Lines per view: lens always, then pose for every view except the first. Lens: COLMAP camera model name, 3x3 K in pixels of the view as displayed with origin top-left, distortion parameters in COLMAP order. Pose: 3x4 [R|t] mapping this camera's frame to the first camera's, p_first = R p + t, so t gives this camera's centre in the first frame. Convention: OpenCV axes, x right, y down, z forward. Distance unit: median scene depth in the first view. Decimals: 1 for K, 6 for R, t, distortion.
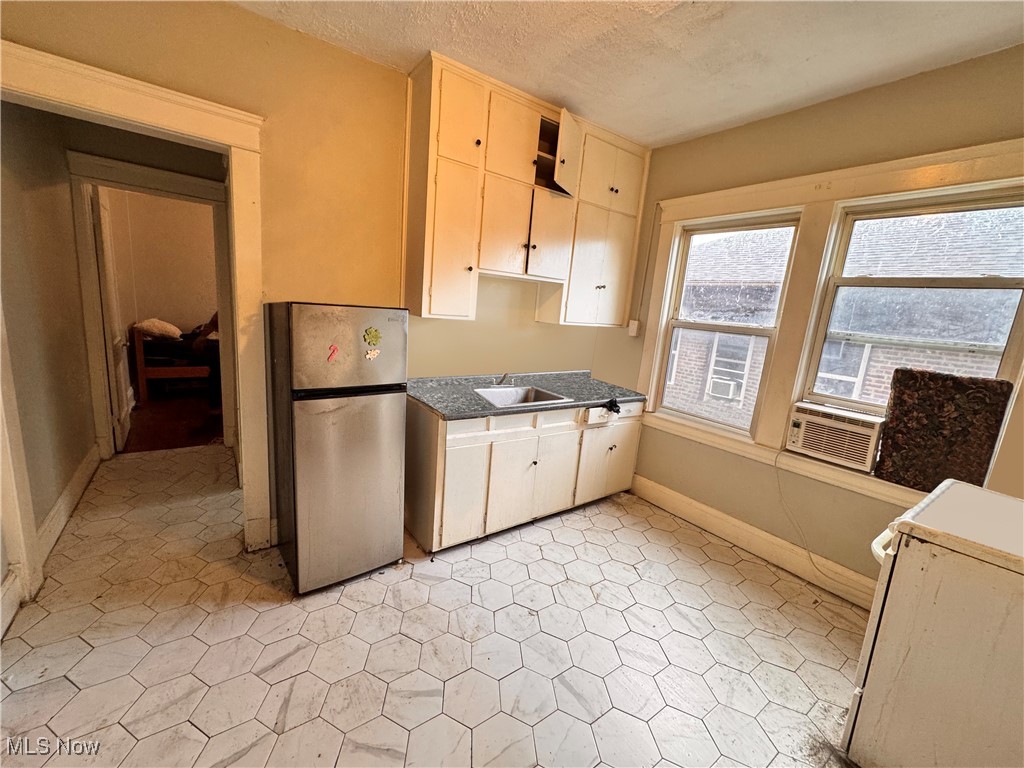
lens RADIAL K [[410.5, 0, 509.1], [0, 410.5, 382.4], [0, 0, 1]] dist [-0.000361, 0.000011]
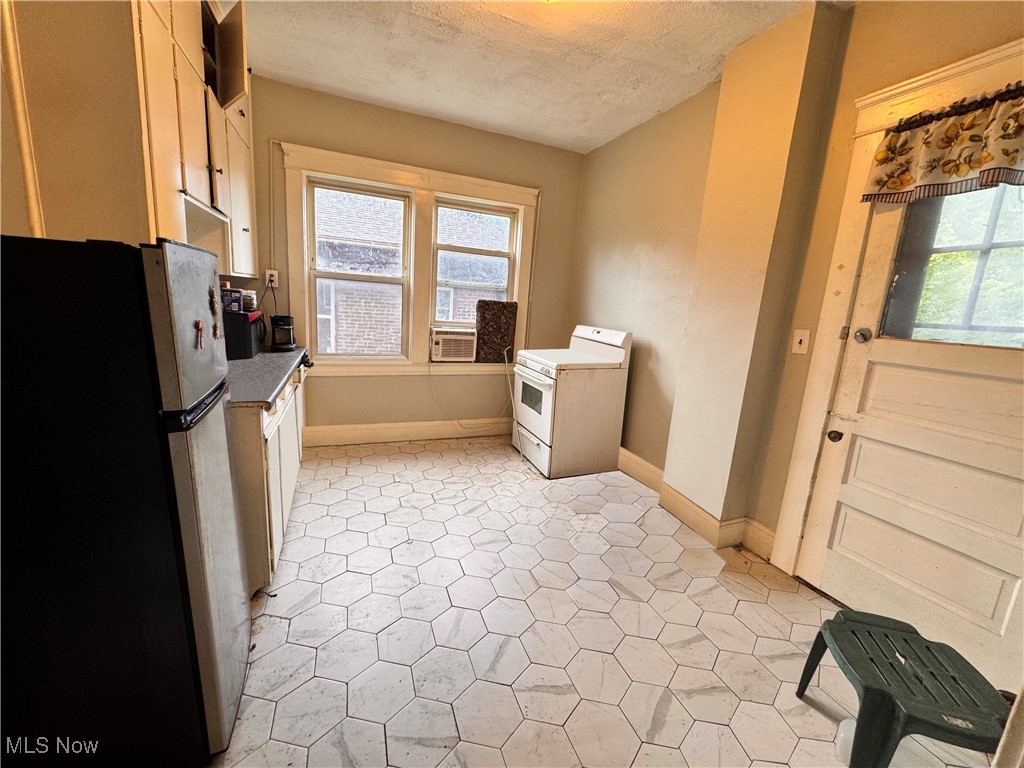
lens RADIAL K [[410.5, 0, 512.9], [0, 410.5, 381.8], [0, 0, 1]] dist [-0.000361, 0.000011]
pose [[0.249702, -0.250518, 0.935355, -0.680866], [0.130432, 0.965853, 0.223866, -0.061000], [-0.959498, 0.066100, 0.273851, 0.333133]]
